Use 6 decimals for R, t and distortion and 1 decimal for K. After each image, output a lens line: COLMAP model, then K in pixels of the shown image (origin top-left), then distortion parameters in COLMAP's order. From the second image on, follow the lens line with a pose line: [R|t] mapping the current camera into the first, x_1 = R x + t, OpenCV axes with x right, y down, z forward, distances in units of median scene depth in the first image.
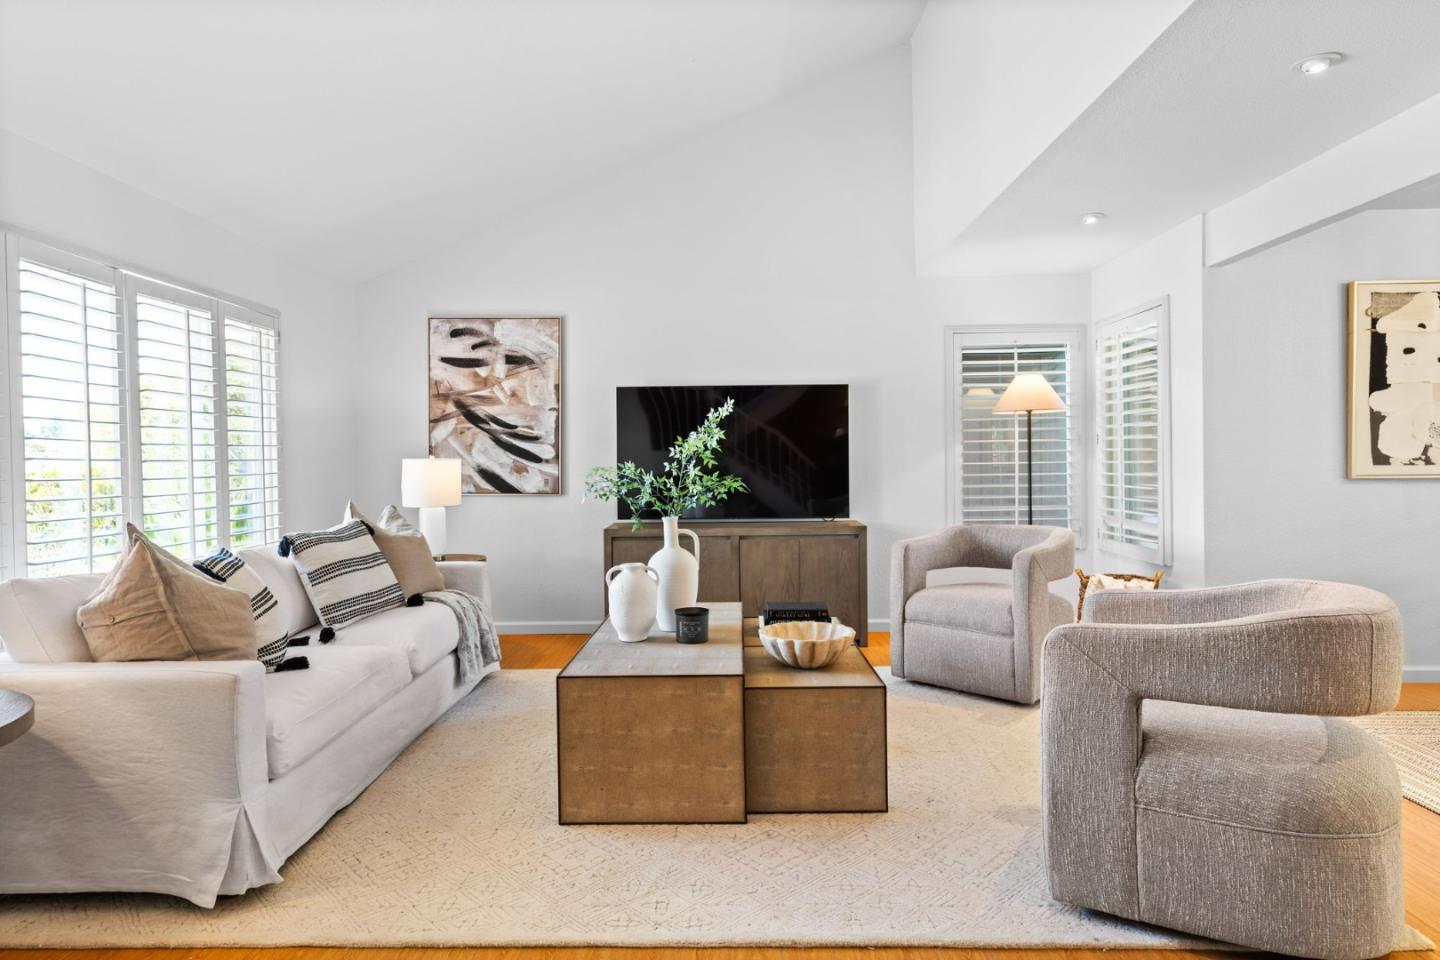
lens RADIAL K [[834.8, 0, 718.2], [0, 834.8, 468.8], [0, 0, 1]] dist [0.006510, 0.000415]
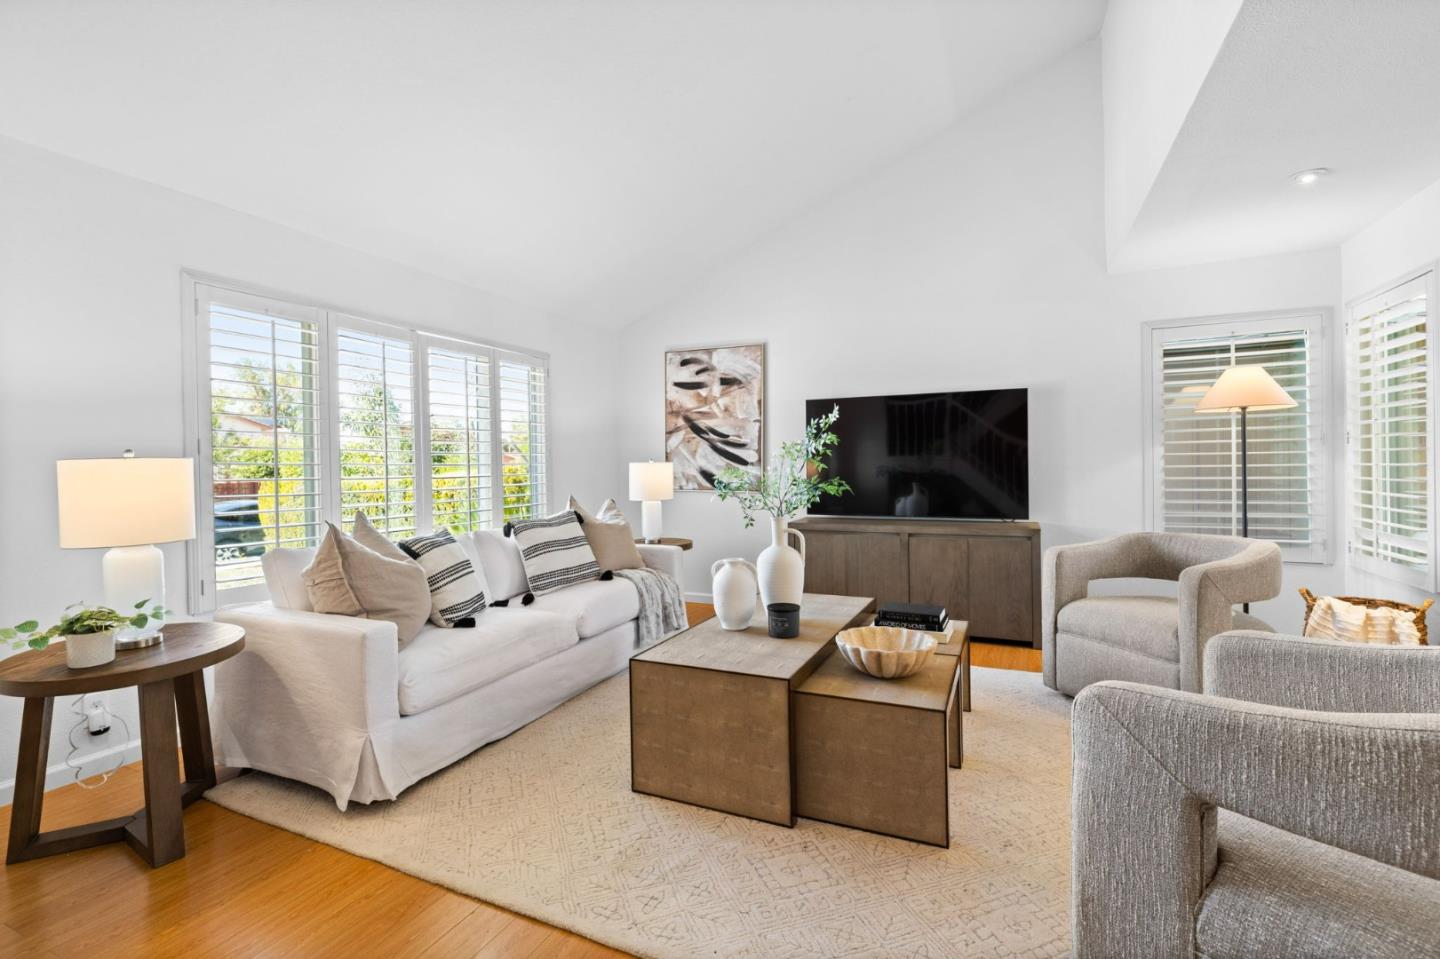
lens RADIAL K [[650.6, 0, 716.2], [0, 650.6, 468.5], [0, 0, 1]] dist [0.001685, -0.000154]
pose [[0.914620, 0.001781, -0.404311, 0.199907], [-0.001769, 0.999998, 0.000403, -0.004678], [0.404311, 0.000347, 0.914621, 0.188933]]
